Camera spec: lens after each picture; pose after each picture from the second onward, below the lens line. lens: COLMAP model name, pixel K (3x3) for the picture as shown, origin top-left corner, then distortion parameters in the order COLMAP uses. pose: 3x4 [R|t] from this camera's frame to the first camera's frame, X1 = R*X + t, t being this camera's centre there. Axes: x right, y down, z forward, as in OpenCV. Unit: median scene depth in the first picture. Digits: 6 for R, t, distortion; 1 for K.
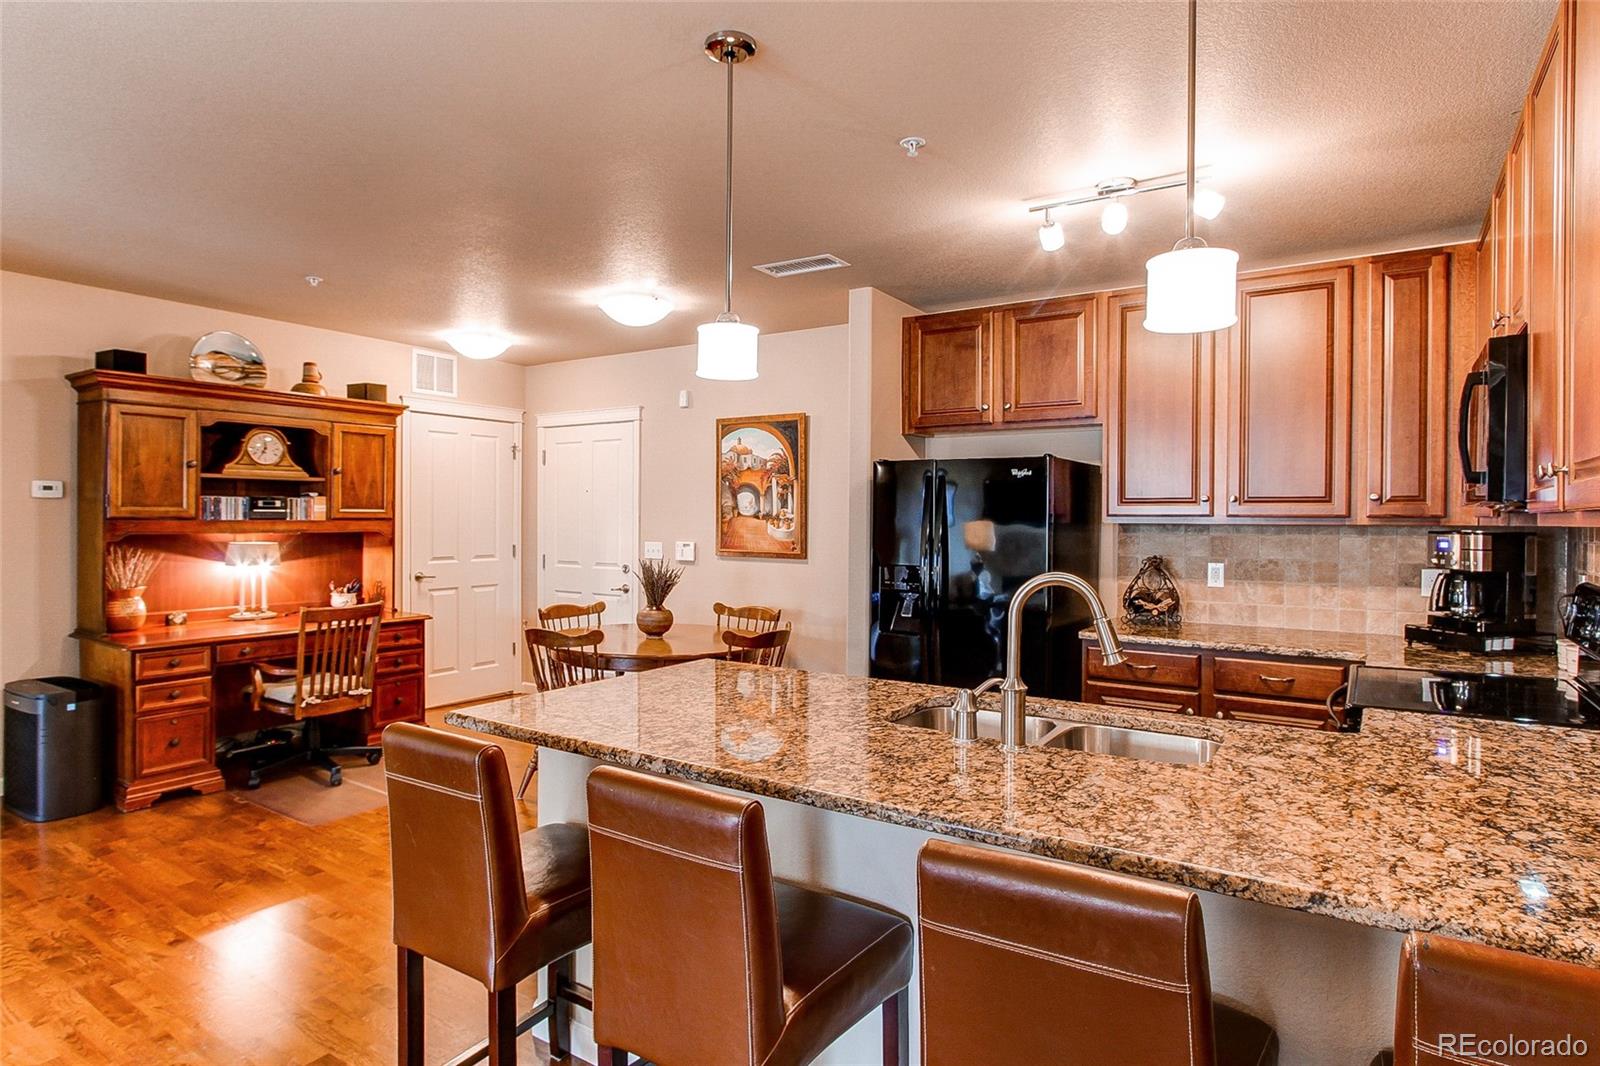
lens RADIAL K [[897.0, 0, 766.4], [0, 897.0, 526.2], [0, 0, 1]] dist [0.000334, 0.000014]
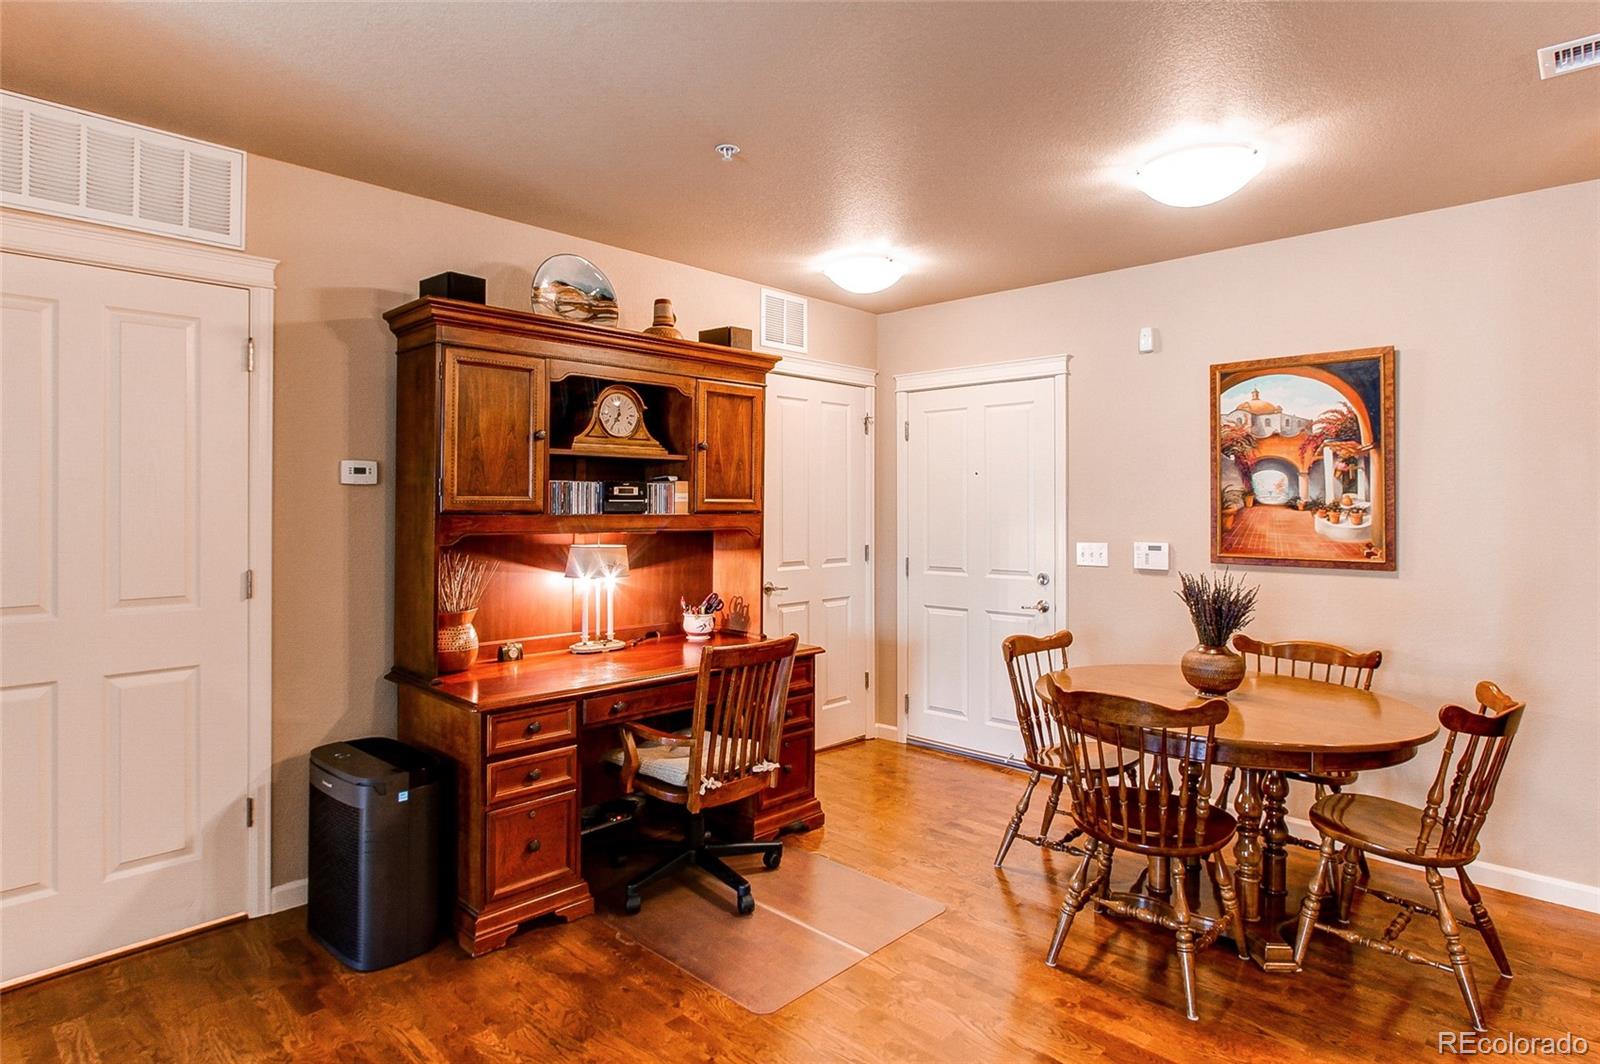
lens RADIAL K [[889.0, 0, 768.9], [0, 889.0, 499.9], [0, 0, 1]] dist [-0.005638, 0.000390]
pose [[0.985170, -0.006909, -0.171443, -0.317570], [0.003338, 0.999772, -0.021109, -0.002806], [0.171549, 0.020223, 0.984968, 0.318088]]
